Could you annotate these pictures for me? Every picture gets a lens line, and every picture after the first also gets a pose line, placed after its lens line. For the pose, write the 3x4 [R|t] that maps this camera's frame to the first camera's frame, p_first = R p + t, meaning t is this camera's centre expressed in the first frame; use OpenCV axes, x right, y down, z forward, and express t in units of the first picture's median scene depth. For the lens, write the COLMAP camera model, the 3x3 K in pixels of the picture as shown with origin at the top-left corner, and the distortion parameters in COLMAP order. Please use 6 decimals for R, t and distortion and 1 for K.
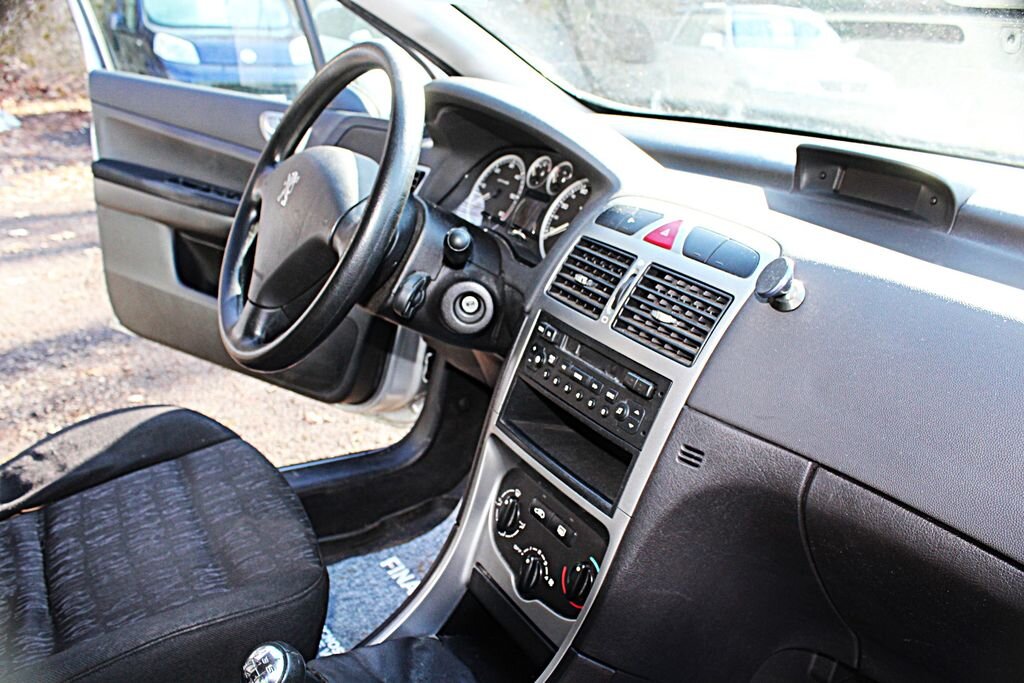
lens RADIAL K [[958.7, 0, 512.0], [0, 958.7, 341.5], [0, 0, 1]] dist [-0.147550, 0.154186]
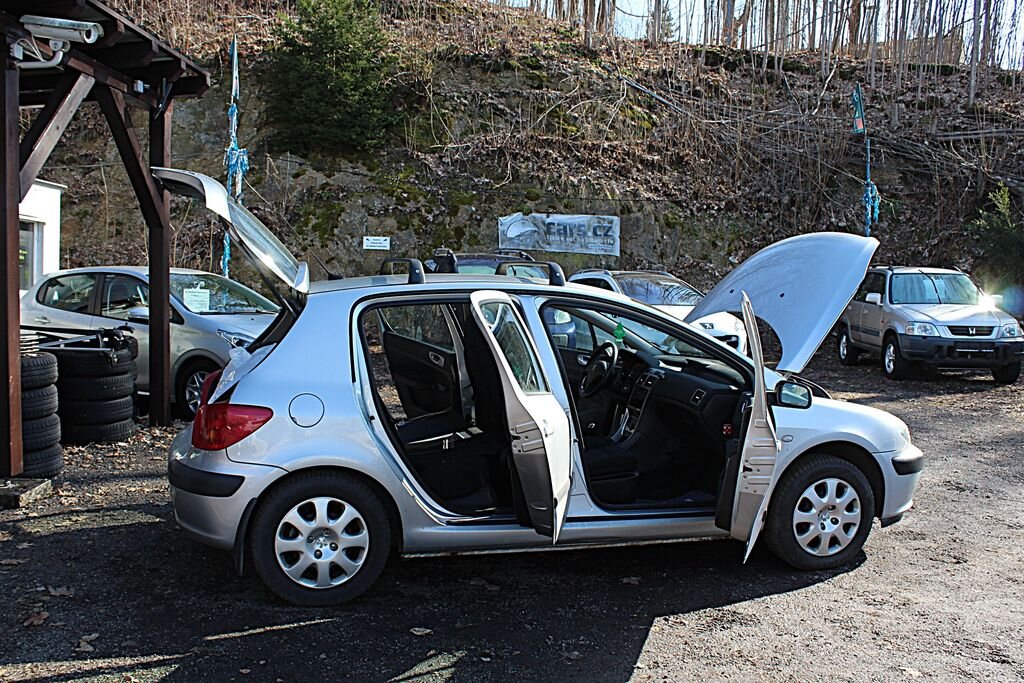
lens RADIAL K [[958.7, 0, 512.0], [0, 958.7, 341.5], [0, 0, 1]] dist [-0.147550, 0.154186]
pose [[0.971672, -0.001531, -0.236330, 0.671379], [-0.058691, 0.967090, -0.247572, 1.189886], [0.228931, 0.254429, 0.939604, -4.754257]]
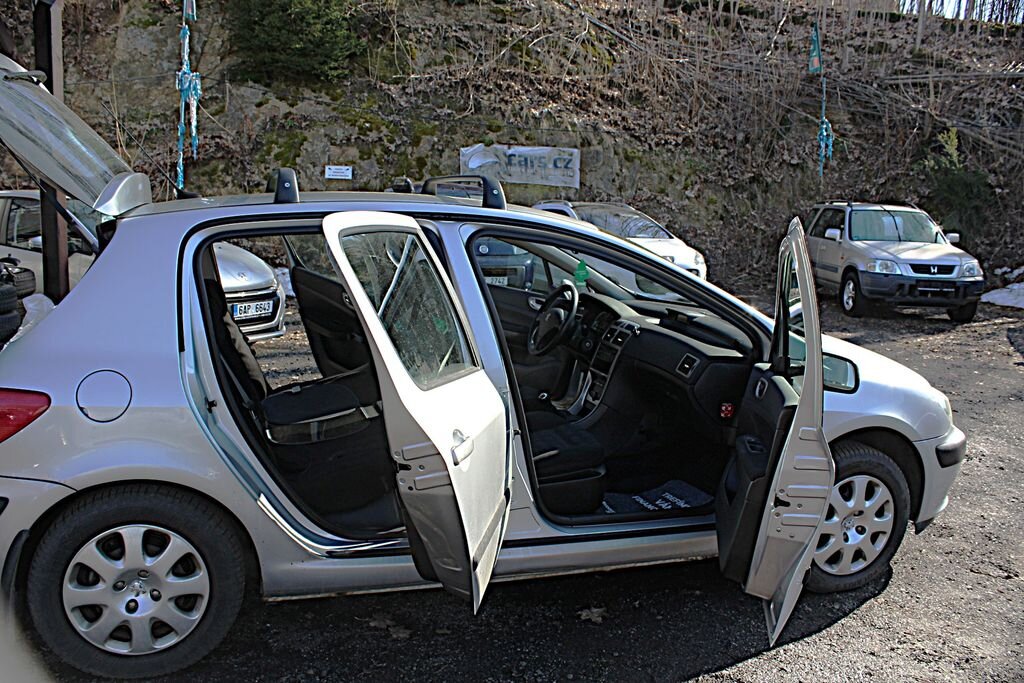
lens RADIAL K [[848.0, 0, 515.5], [0, 848.0, 344.7], [0, 0, 1]] dist [-0.168736, 0.150226]
pose [[0.980253, 0.026590, -0.195952, 0.413105], [-0.058947, 0.985160, -0.161198, 0.639704], [0.188758, 0.169566, 0.967273, -2.959146]]
